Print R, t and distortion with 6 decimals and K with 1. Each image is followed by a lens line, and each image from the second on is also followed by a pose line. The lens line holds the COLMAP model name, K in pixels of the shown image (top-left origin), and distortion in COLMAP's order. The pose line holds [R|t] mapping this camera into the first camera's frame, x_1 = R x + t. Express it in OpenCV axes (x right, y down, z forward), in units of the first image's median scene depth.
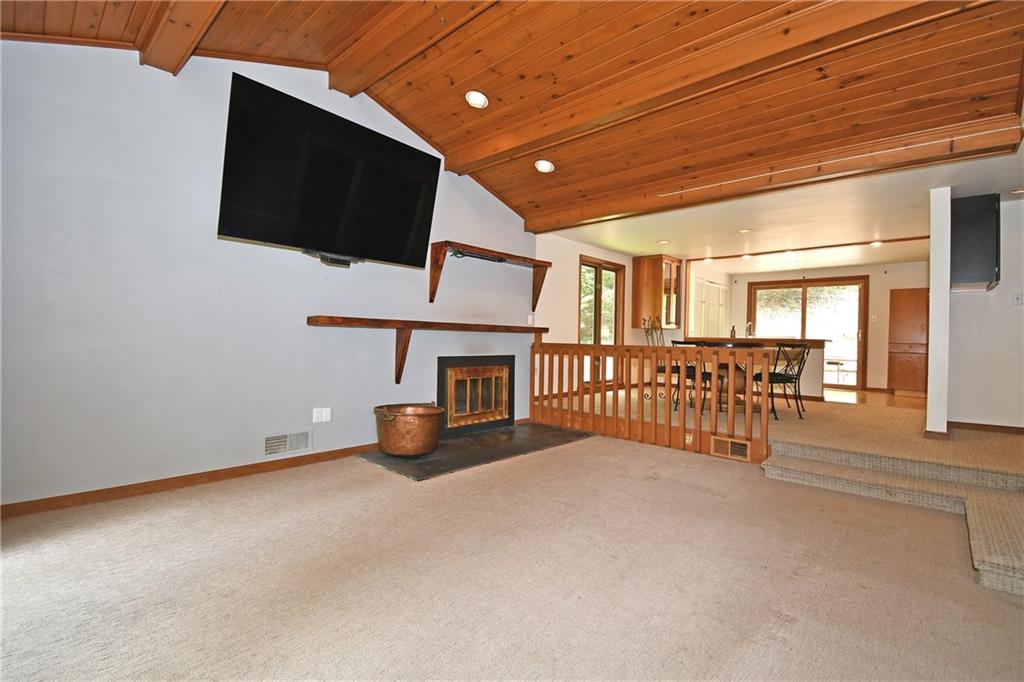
lens RADIAL K [[462.7, 0, 507.0], [0, 462.7, 335.8], [0, 0, 1]] dist [0.001040, -0.000243]
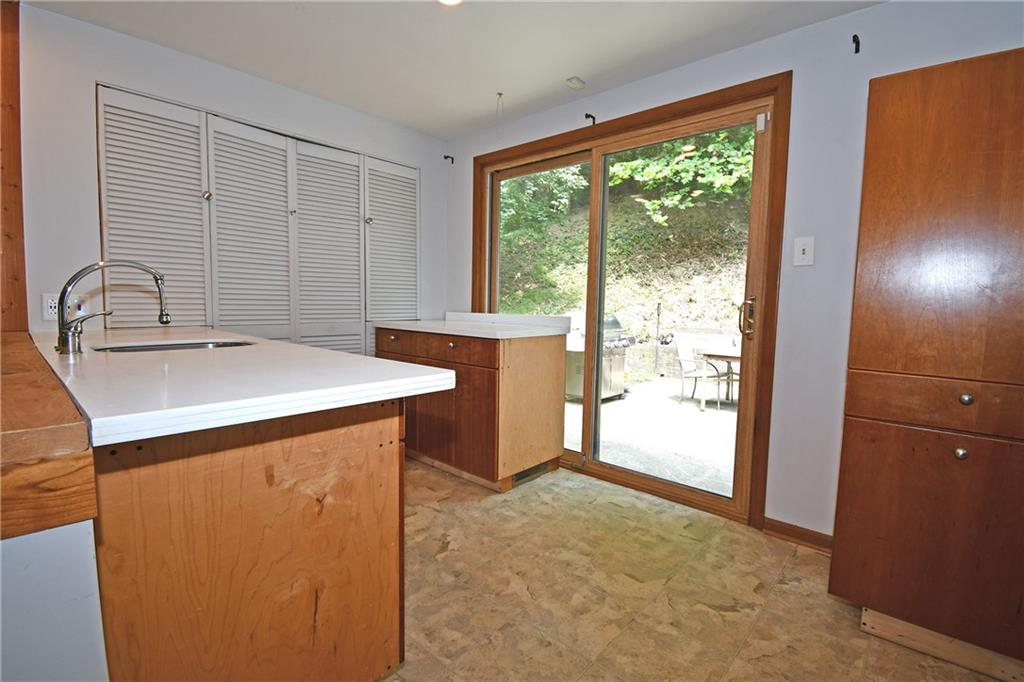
lens RADIAL K [[472.1, 0, 512.0], [0, 472.1, 341.0], [0, 0, 1]] dist [0.001228, -0.000106]
pose [[0.999578, -0.002814, 0.028911, 0.629381], [0.000142, 0.995759, 0.092005, -0.014411], [-0.029048, -0.091962, 0.995339, 0.746073]]
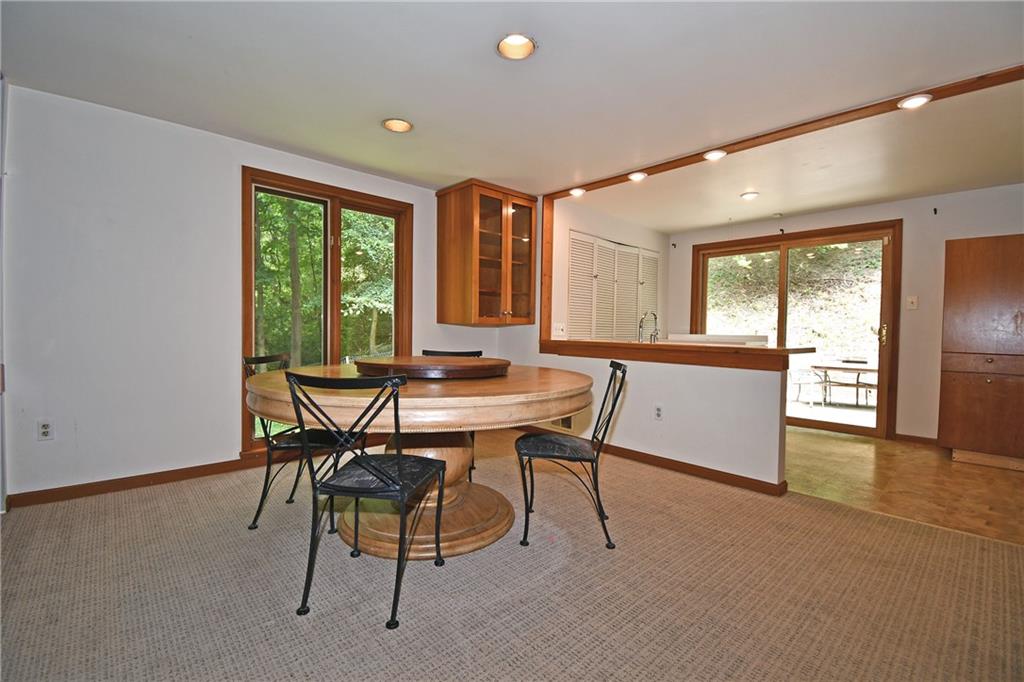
lens RADIAL K [[462.7, 0, 507.0], [0, 462.7, 335.8], [0, 0, 1]] dist [0.001040, -0.000243]
pose [[0.998385, -0.003939, -0.056667, 0.367392], [0.004836, 0.999865, 0.015707, -0.010804], [0.056597, -0.015956, 0.998270, 0.452571]]
